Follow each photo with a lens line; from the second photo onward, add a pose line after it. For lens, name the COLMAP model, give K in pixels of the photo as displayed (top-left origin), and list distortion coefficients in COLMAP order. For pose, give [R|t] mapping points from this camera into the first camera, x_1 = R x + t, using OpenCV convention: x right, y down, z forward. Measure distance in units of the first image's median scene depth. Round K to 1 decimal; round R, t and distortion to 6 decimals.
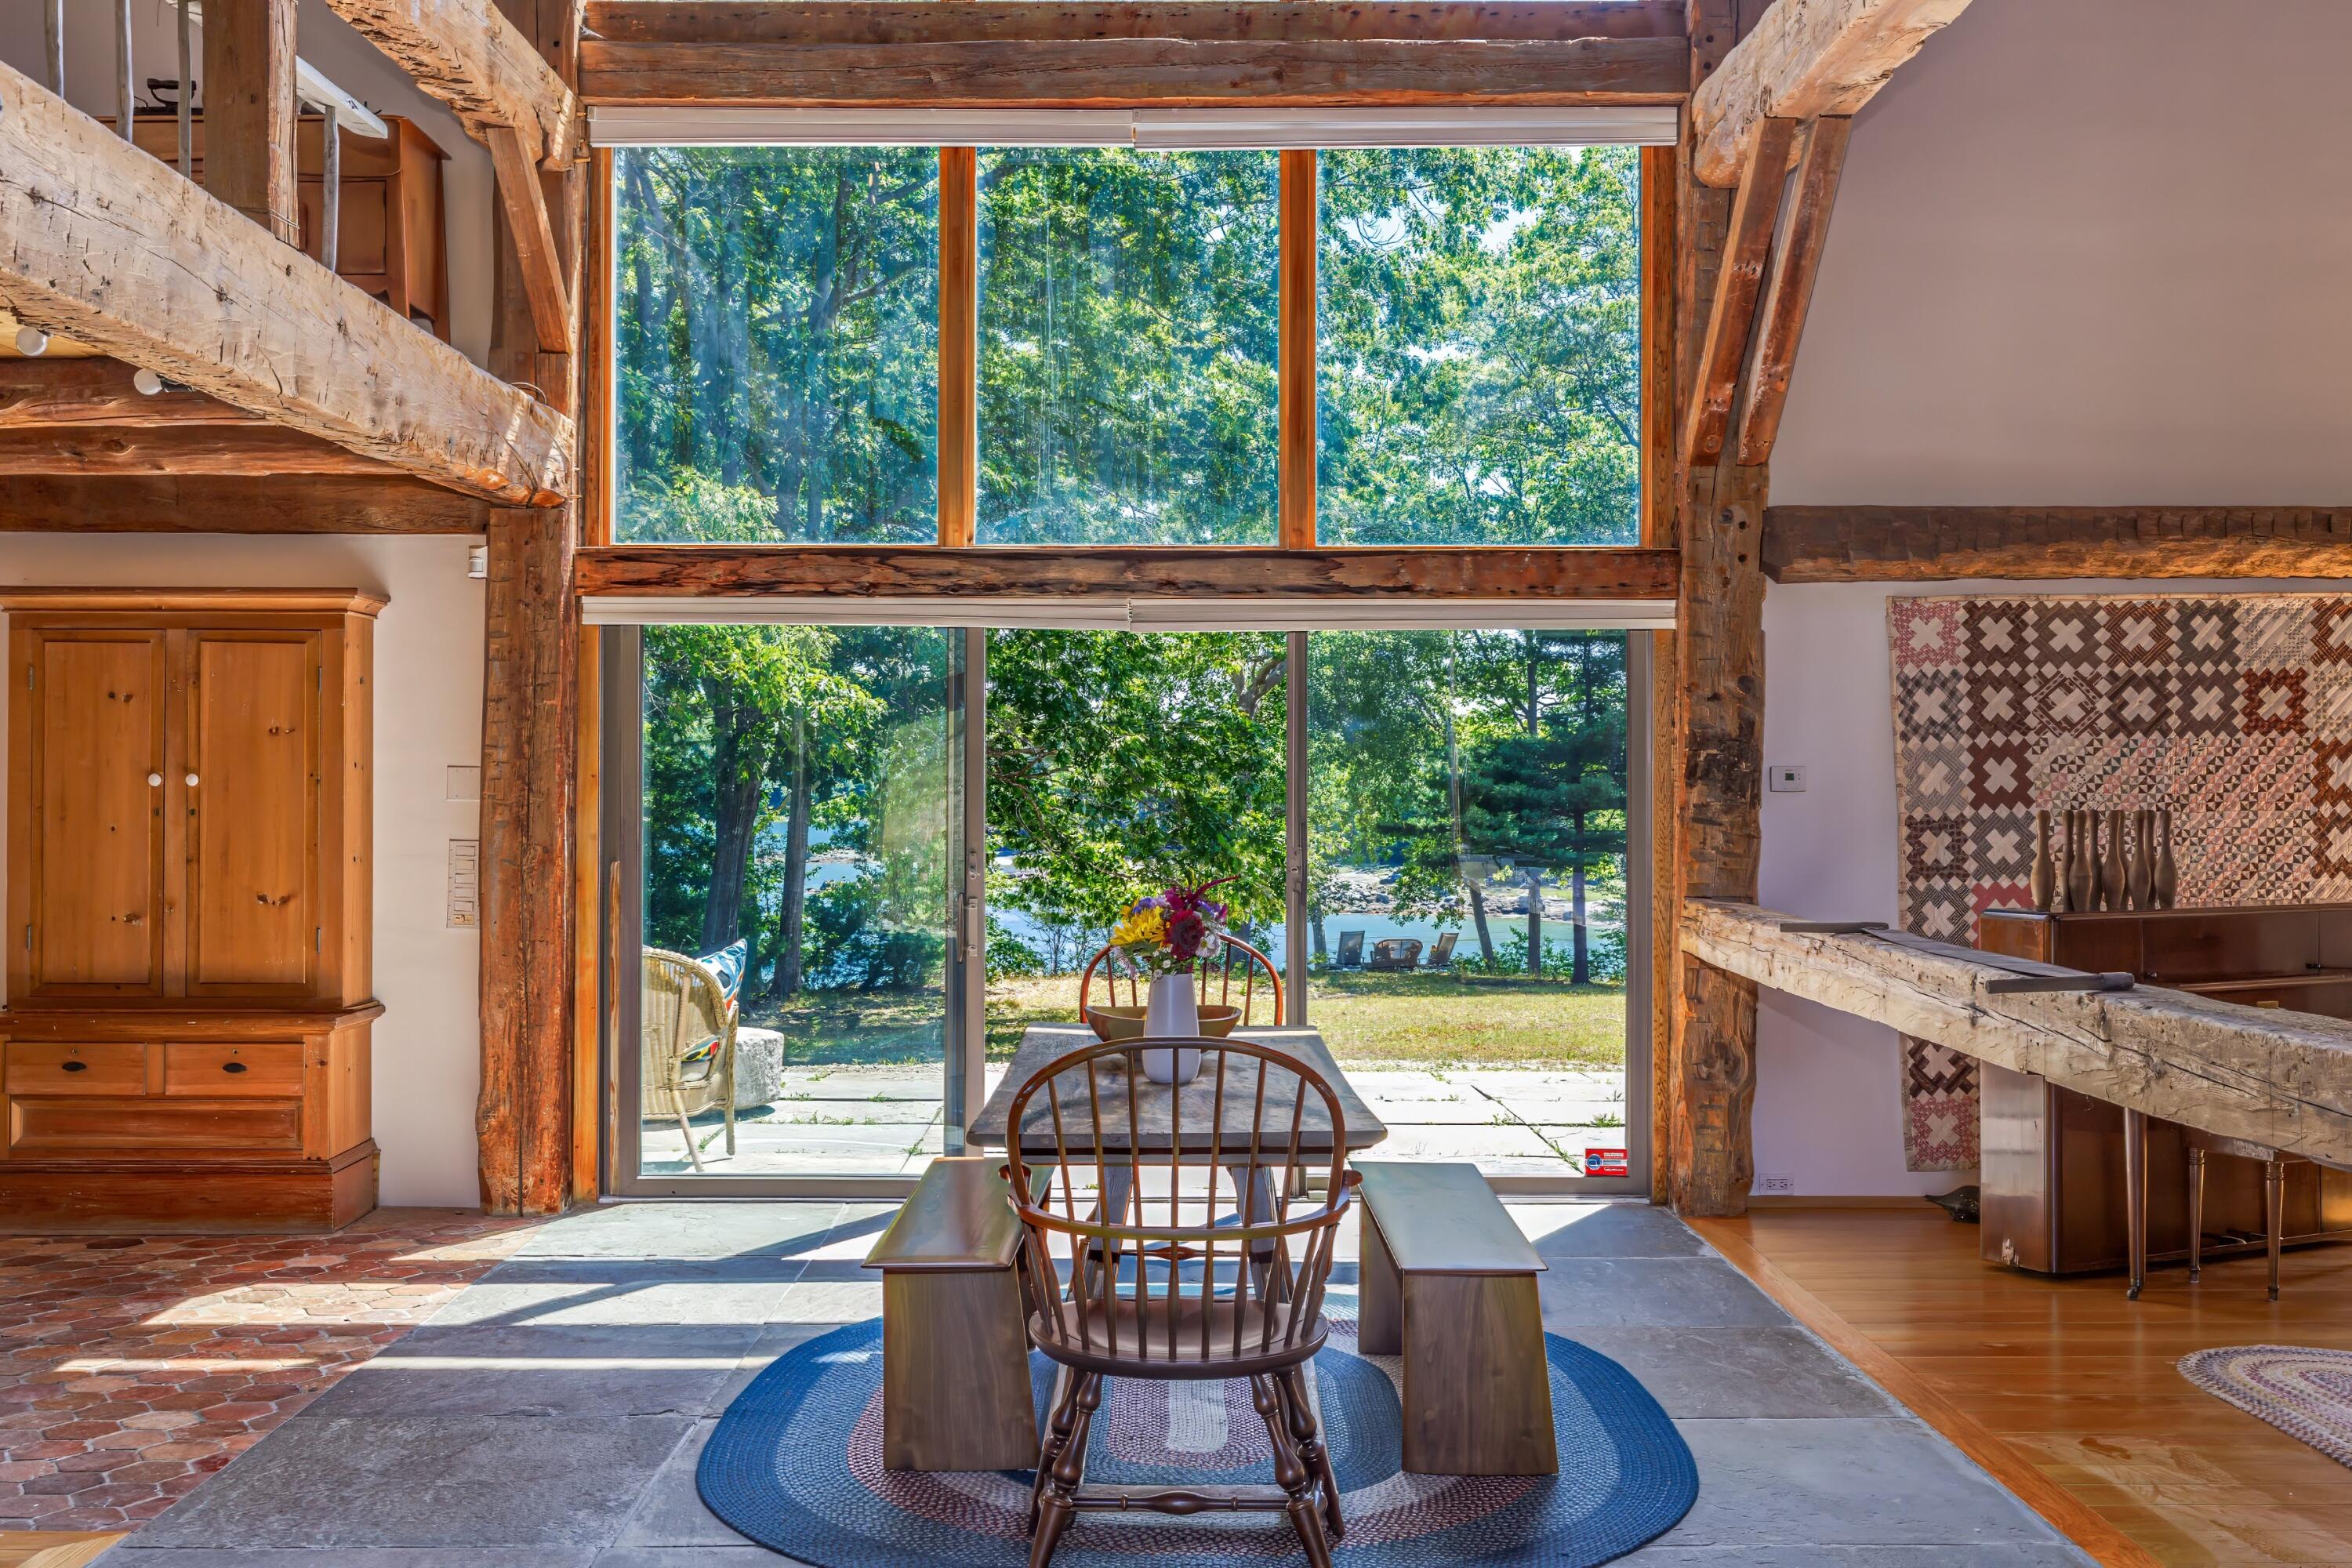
lens RADIAL K [[2384.6, 0, 1181.8], [0, 2384.6, 787.8], [0, 0, 1]] dist [0.010775, 0.000000]
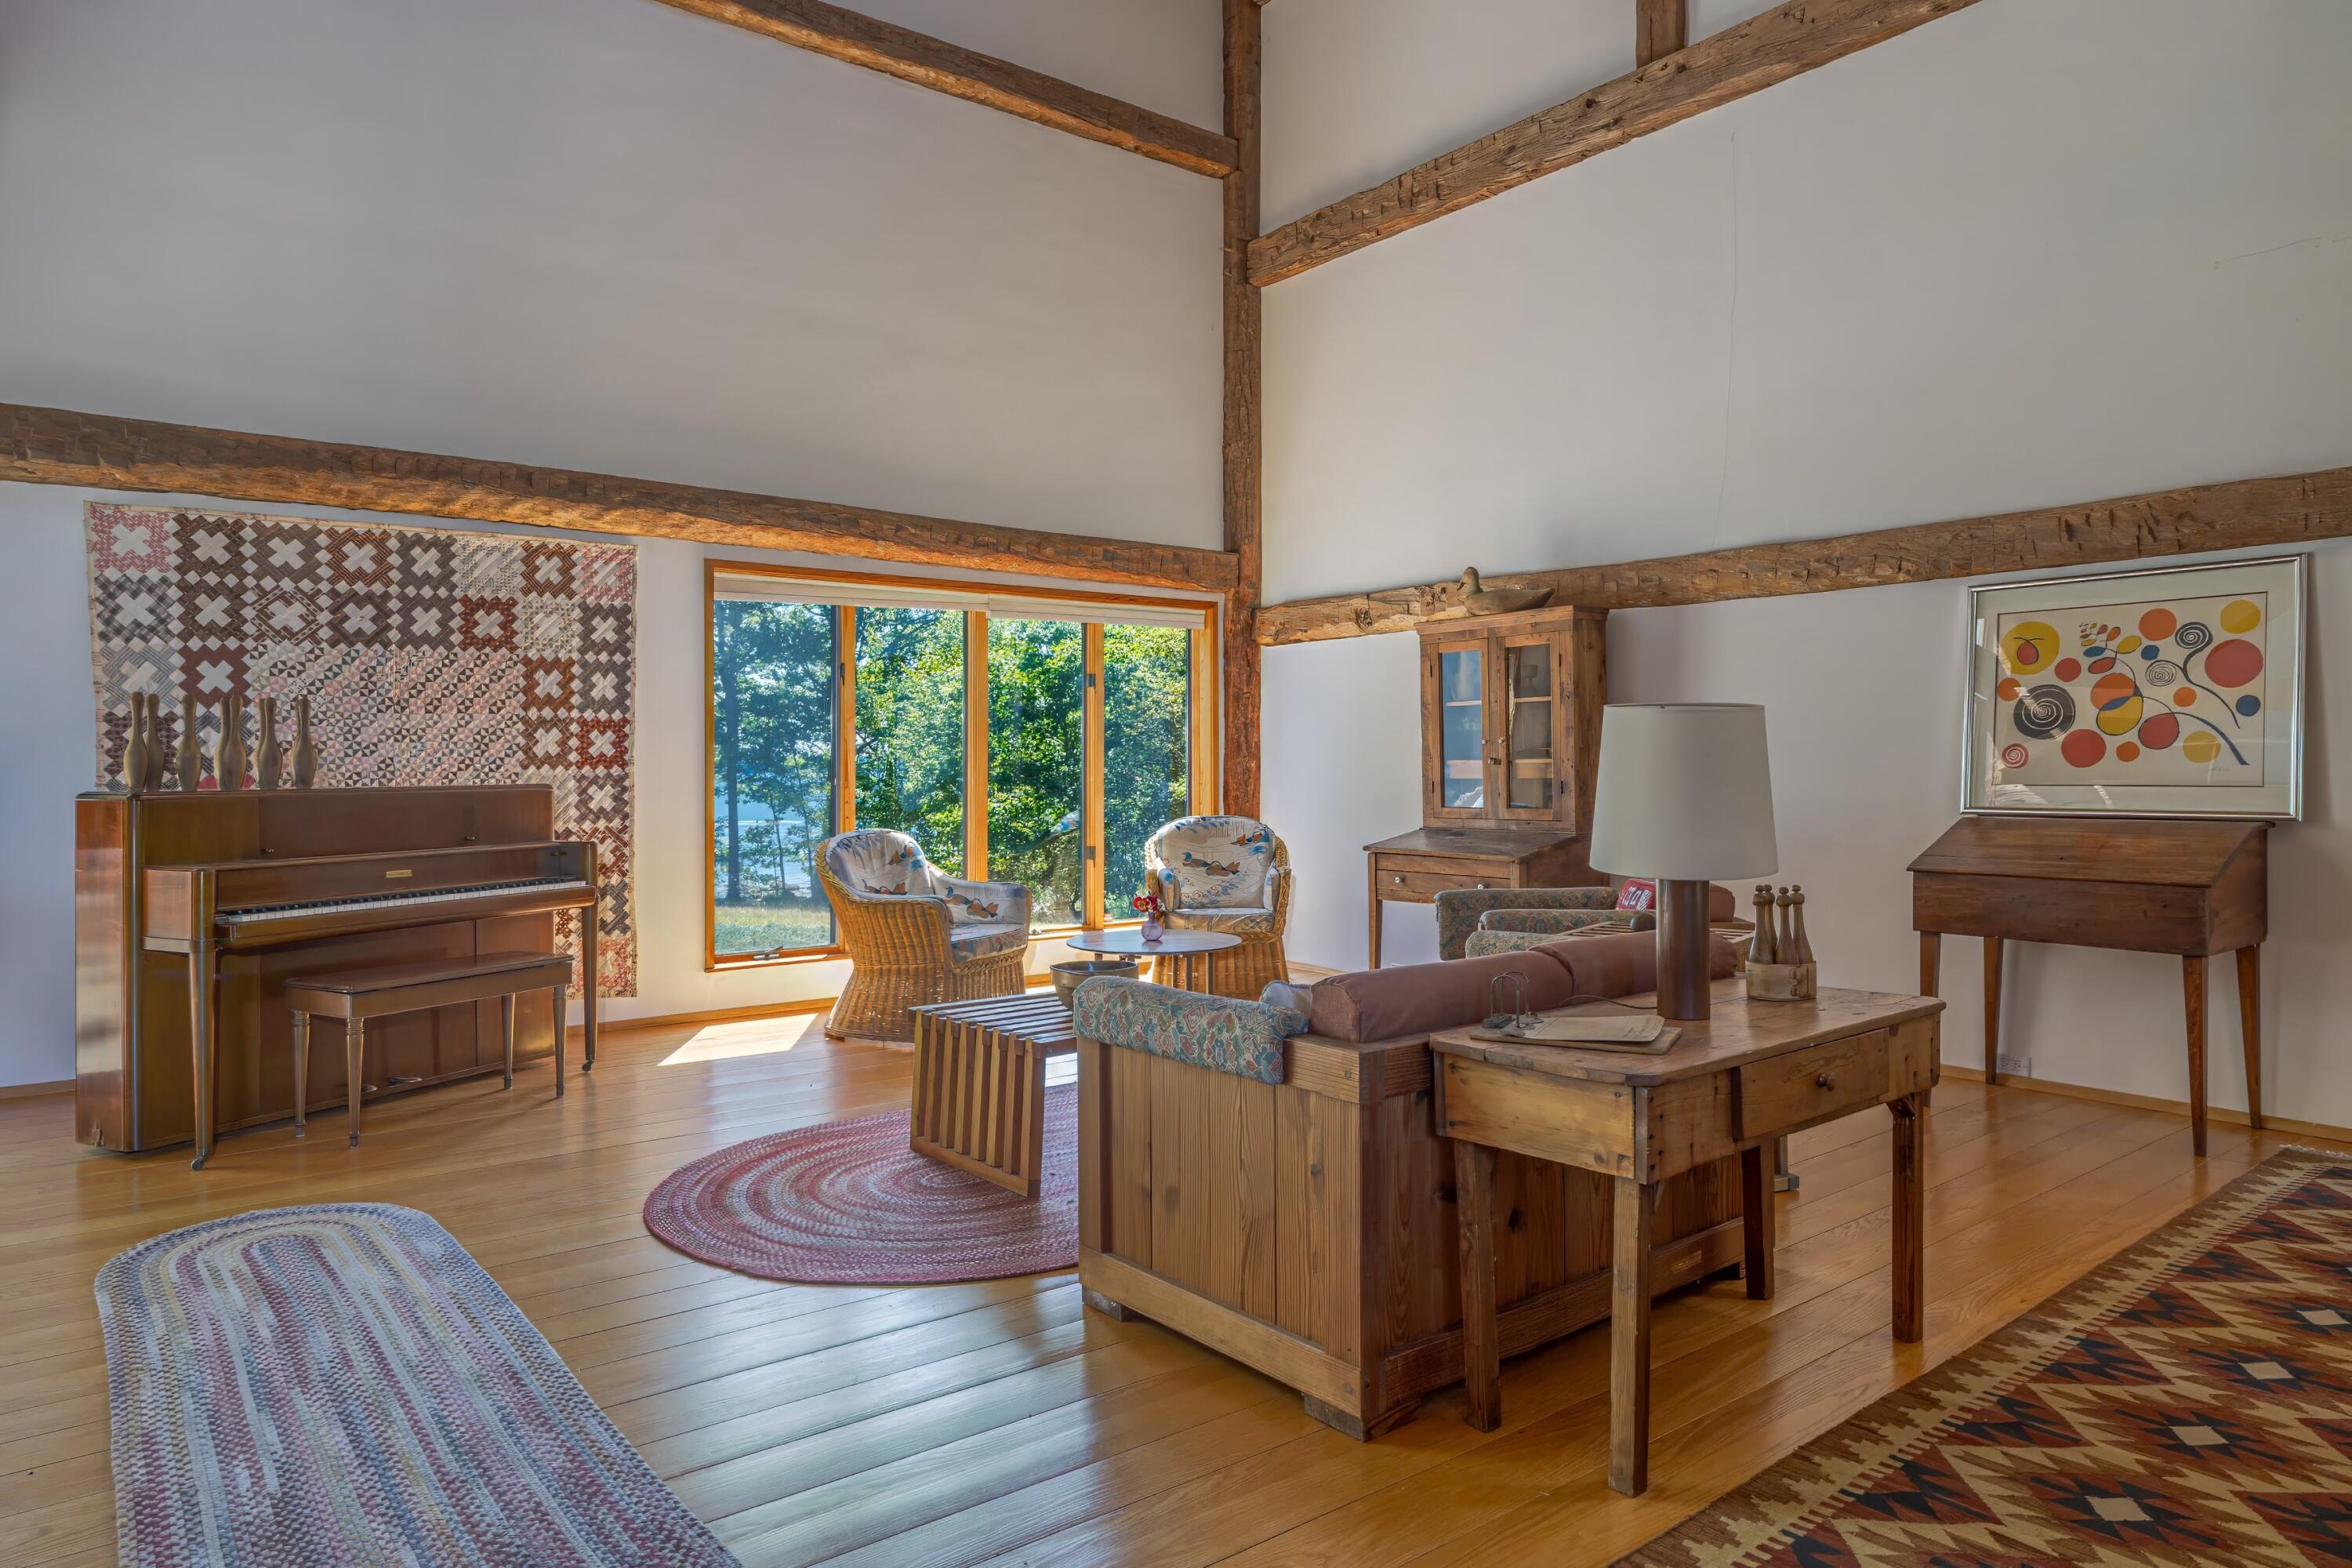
lens RADIAL K [[1426.4, 0, 1177.8], [0, 1426.4, 773.2], [0, 0, 1]] dist [-0.001726, -0.000253]
pose [[0.794626, -0.007282, 0.607056, 0.296578], [0.001043, 0.999943, 0.010630, 0.032254], [-0.607099, -0.007814, 0.794588, 0.216910]]
